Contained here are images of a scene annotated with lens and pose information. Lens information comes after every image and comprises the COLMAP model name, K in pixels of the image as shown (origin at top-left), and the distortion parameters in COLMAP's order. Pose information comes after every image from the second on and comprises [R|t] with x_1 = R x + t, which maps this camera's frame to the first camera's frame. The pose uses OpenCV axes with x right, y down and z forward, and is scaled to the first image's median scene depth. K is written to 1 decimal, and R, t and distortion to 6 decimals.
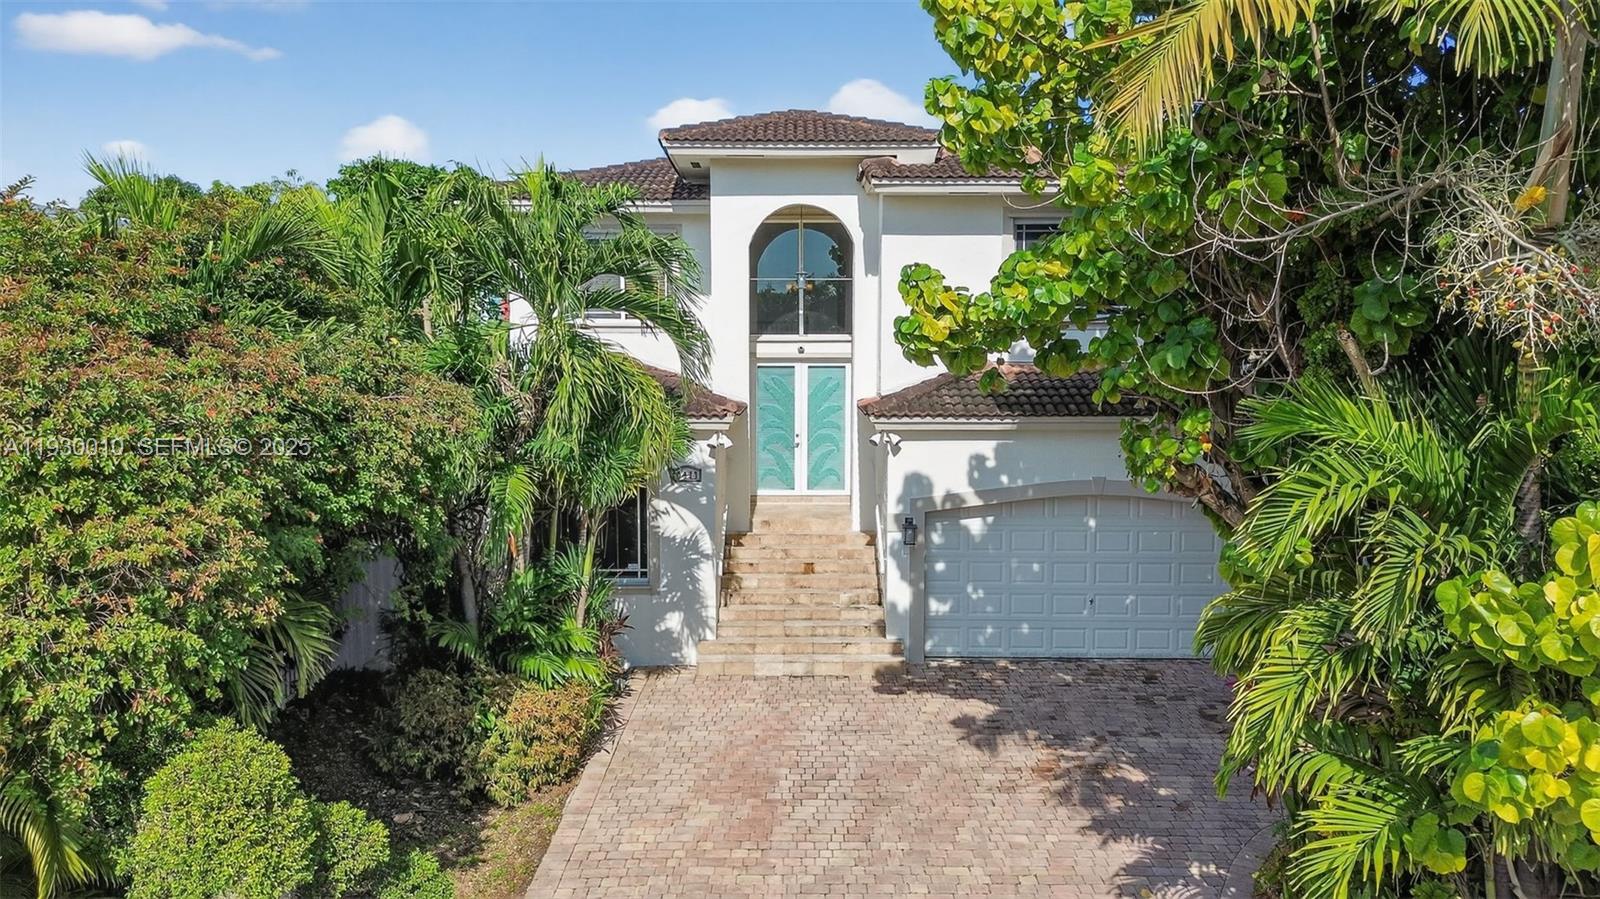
lens RADIAL K [[1102.5, 0, 808.6], [0, 1102.5, 435.7], [0, 0, 1]] dist [0.034532, -0.026639]
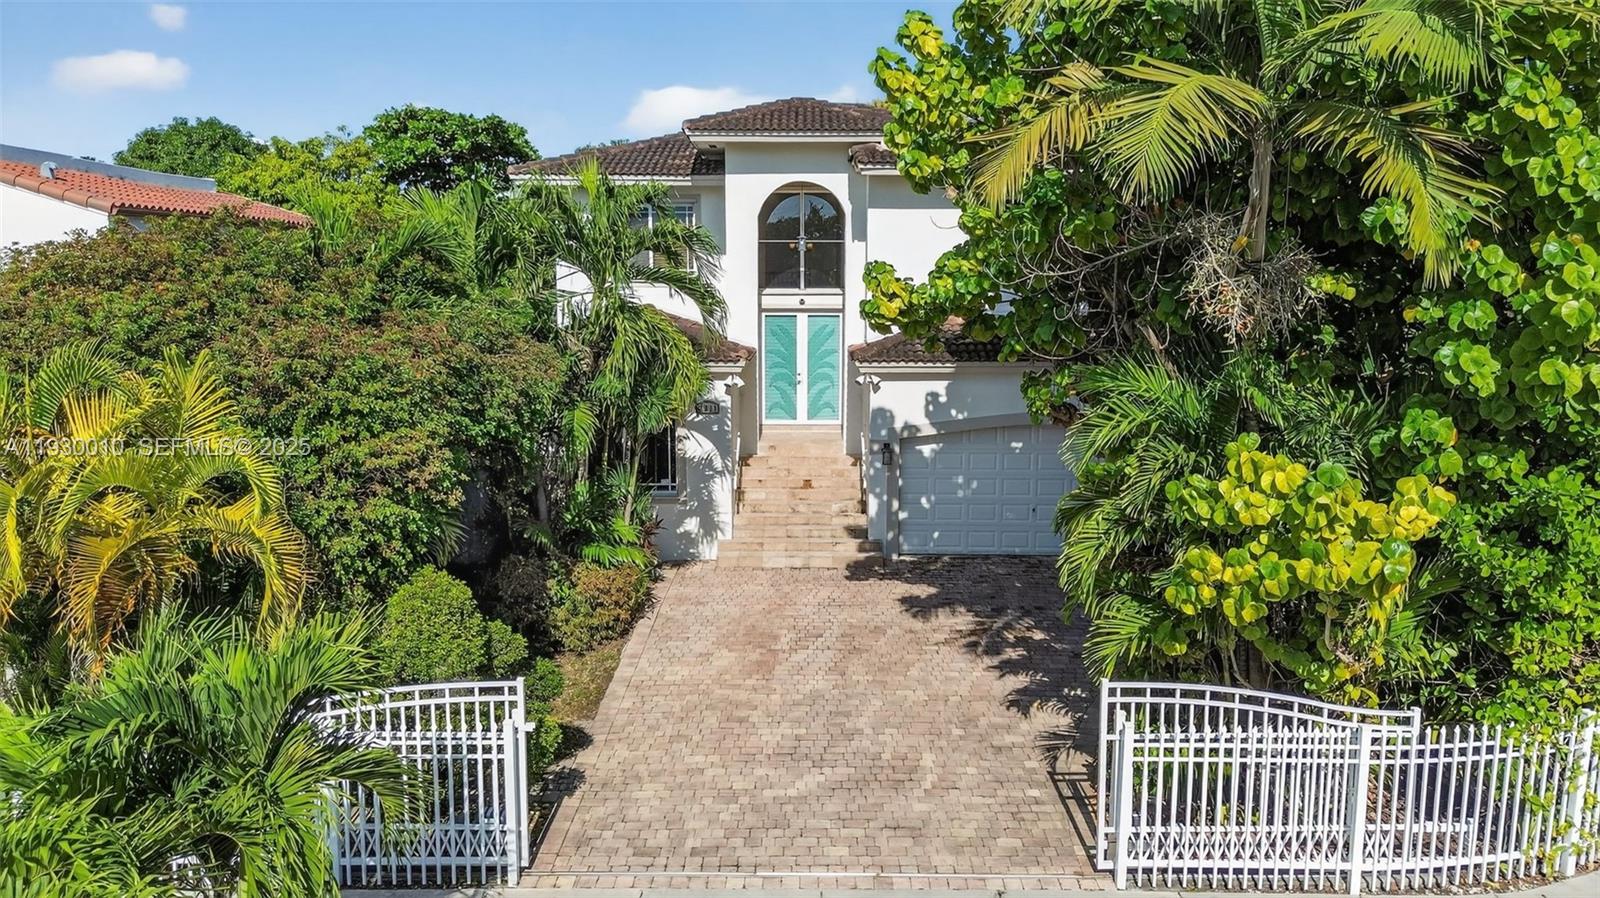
lens RADIAL K [[1102.5, 0, 813.5], [0, 1102.5, 420.0], [0, 0, 1]] dist [0.034532, -0.026639]
pose [[0.999982, 0.001911, -0.005623, 0.021408], [-0.001616, 0.998646, 0.051995, -0.021368], [0.005715, -0.051985, 0.998632, -0.327222]]
